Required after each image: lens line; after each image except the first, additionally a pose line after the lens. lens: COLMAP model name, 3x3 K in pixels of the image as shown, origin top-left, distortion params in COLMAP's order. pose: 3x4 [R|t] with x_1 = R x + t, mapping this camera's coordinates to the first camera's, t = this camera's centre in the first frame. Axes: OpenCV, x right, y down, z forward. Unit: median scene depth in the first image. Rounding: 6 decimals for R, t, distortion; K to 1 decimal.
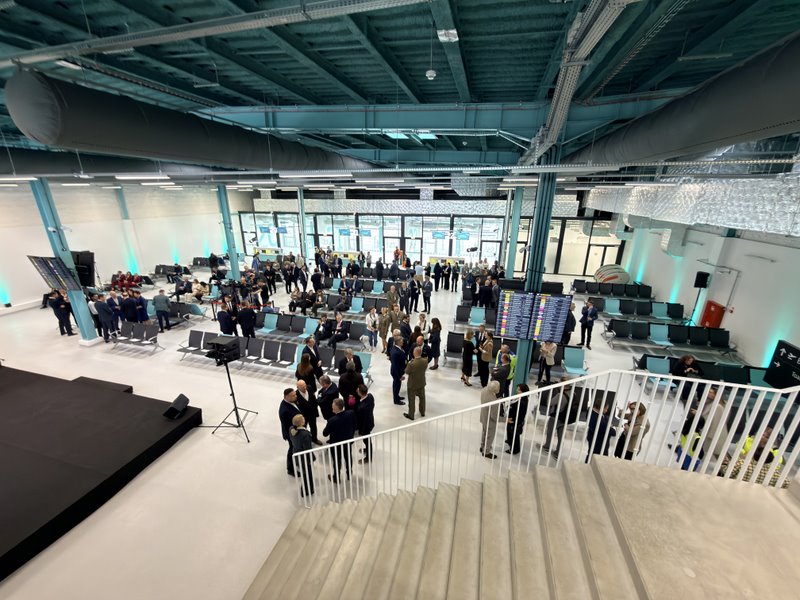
lens RADIAL K [[319.7, 0, 400.0], [0, 319.7, 300.0], [0, 0, 1]] dist [-0.001013, -0.000053]
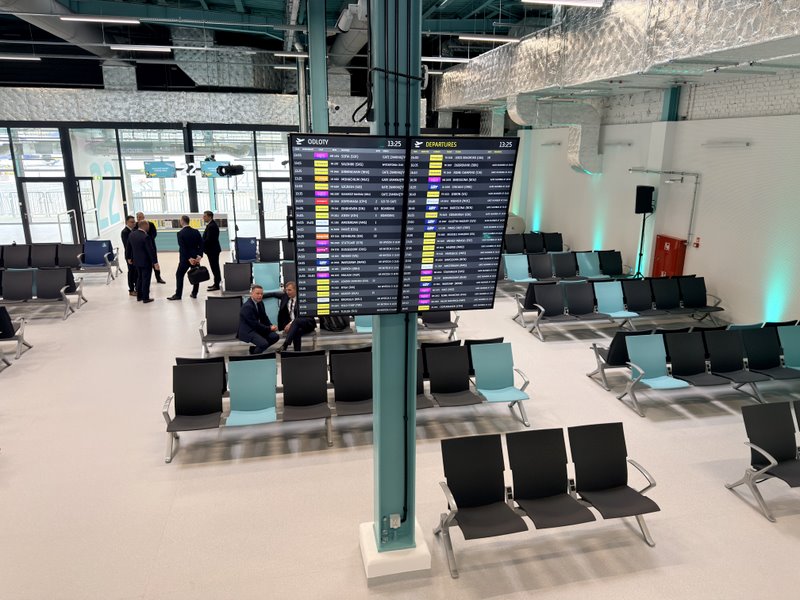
lens RADIAL K [[574.4, 0, 400.0], [0, 574.4, 300.0], [0, 0, 1]] dist [0.005546, 0.001663]
pose [[0.892283, -0.122490, 0.434542, 0.088992], [0.141597, 0.989855, -0.011729, 0.064368], [-0.428697, 0.071995, 0.900575, 0.275989]]
